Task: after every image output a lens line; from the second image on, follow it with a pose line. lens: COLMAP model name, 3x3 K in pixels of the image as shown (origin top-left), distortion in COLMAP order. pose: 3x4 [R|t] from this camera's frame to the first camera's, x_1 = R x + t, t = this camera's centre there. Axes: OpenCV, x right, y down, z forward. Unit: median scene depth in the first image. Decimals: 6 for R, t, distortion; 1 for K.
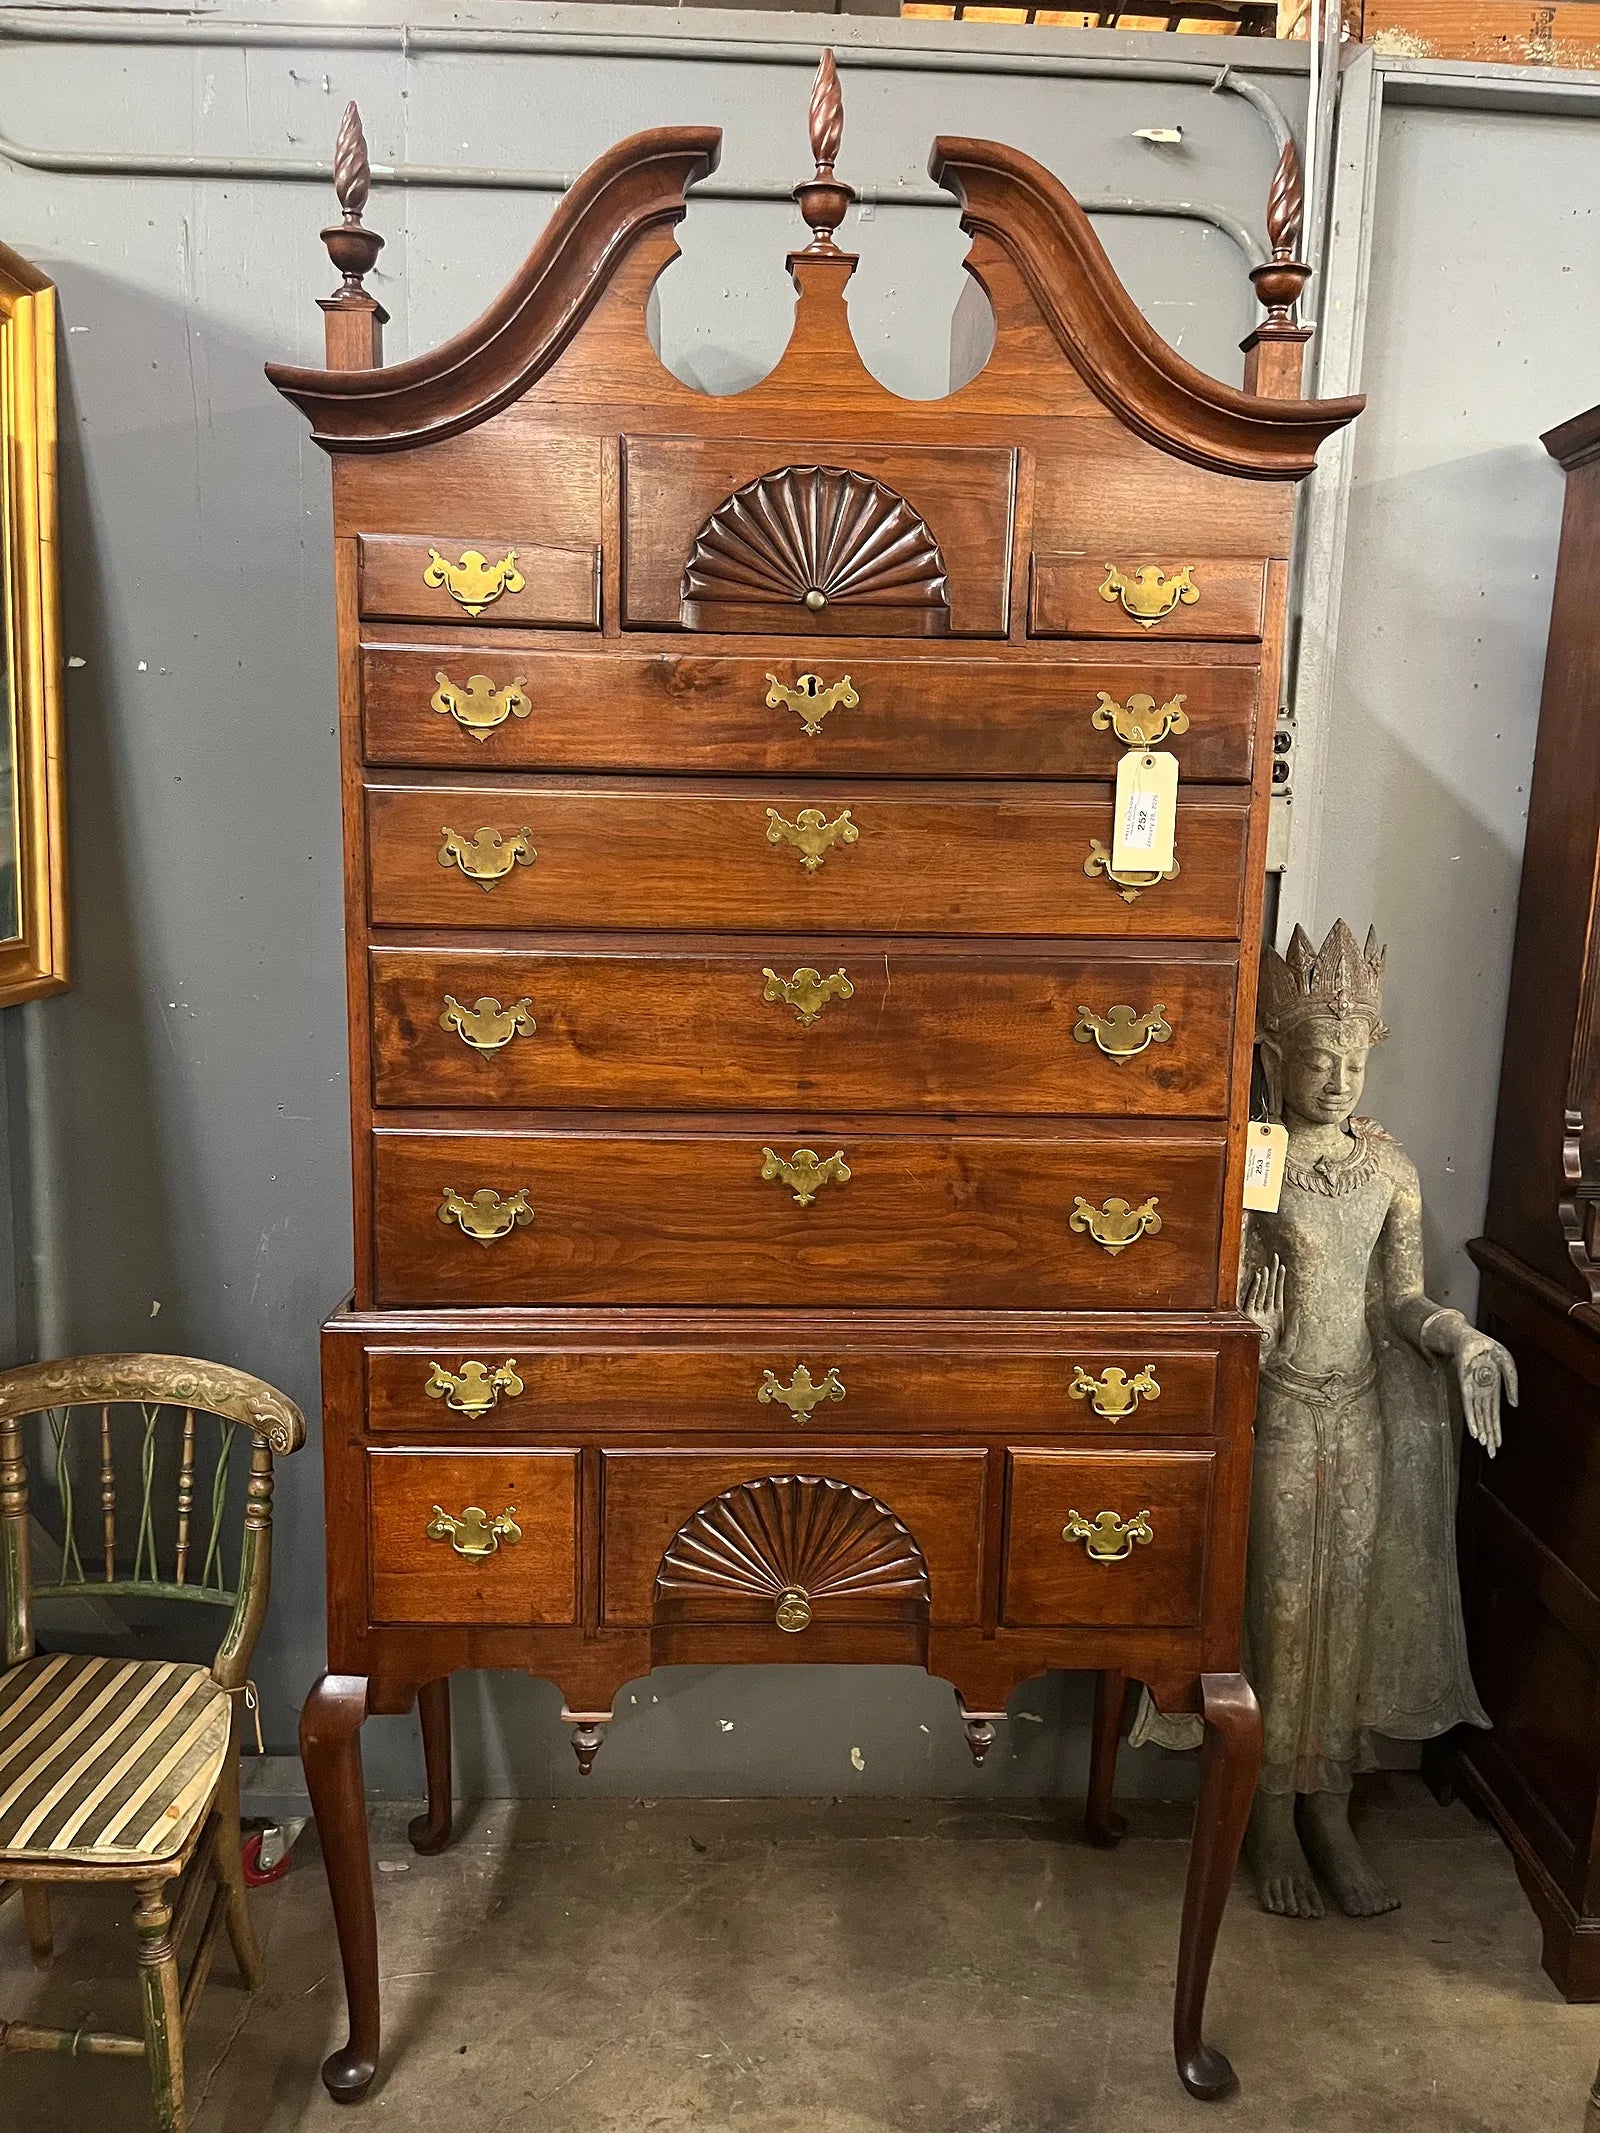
lens RADIAL K [[2107.0, 0, 804.1], [0, 2107.0, 1143.2], [0, 0, 1]] dist [0.096168, -0.238250]
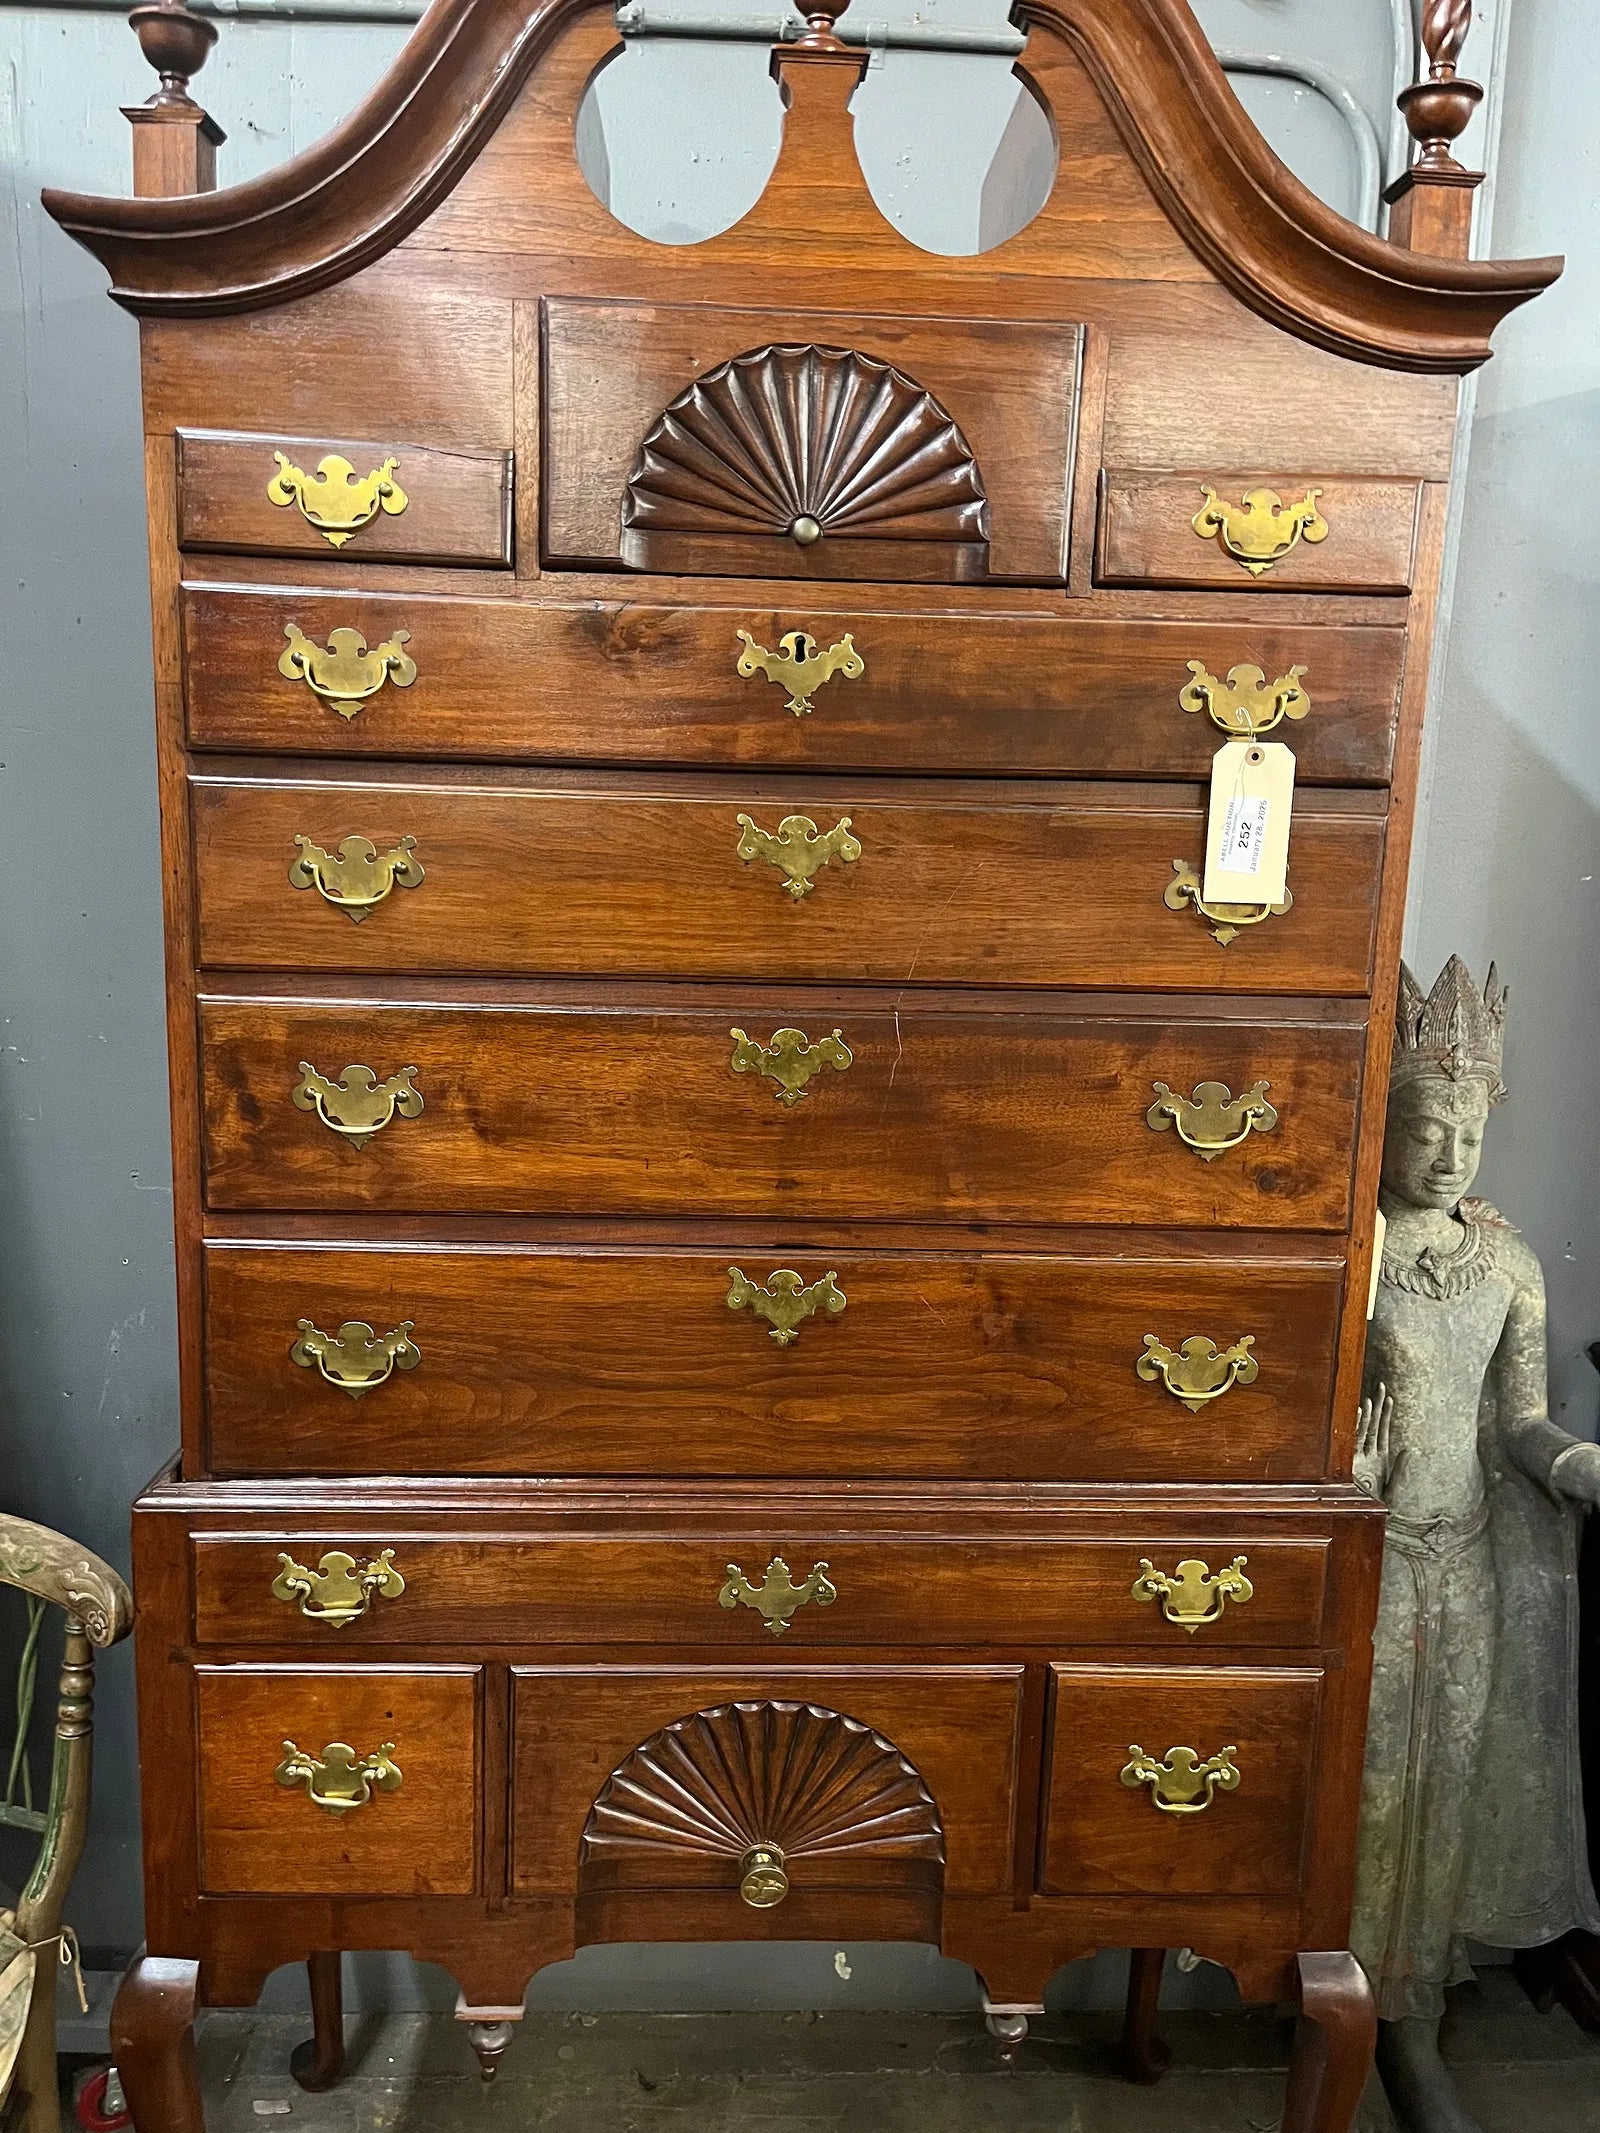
lens RADIAL K [[2107.0, 0, 804.1], [0, 2107.0, 1143.2], [0, 0, 1]] dist [0.096168, -0.238250]
pose [[0.999921, 0.008853, 0.008911, 0.000022], [-0.008879, 0.999956, 0.002945, -0.044349], [-0.008885, -0.003024, 0.999956, 0.252849]]
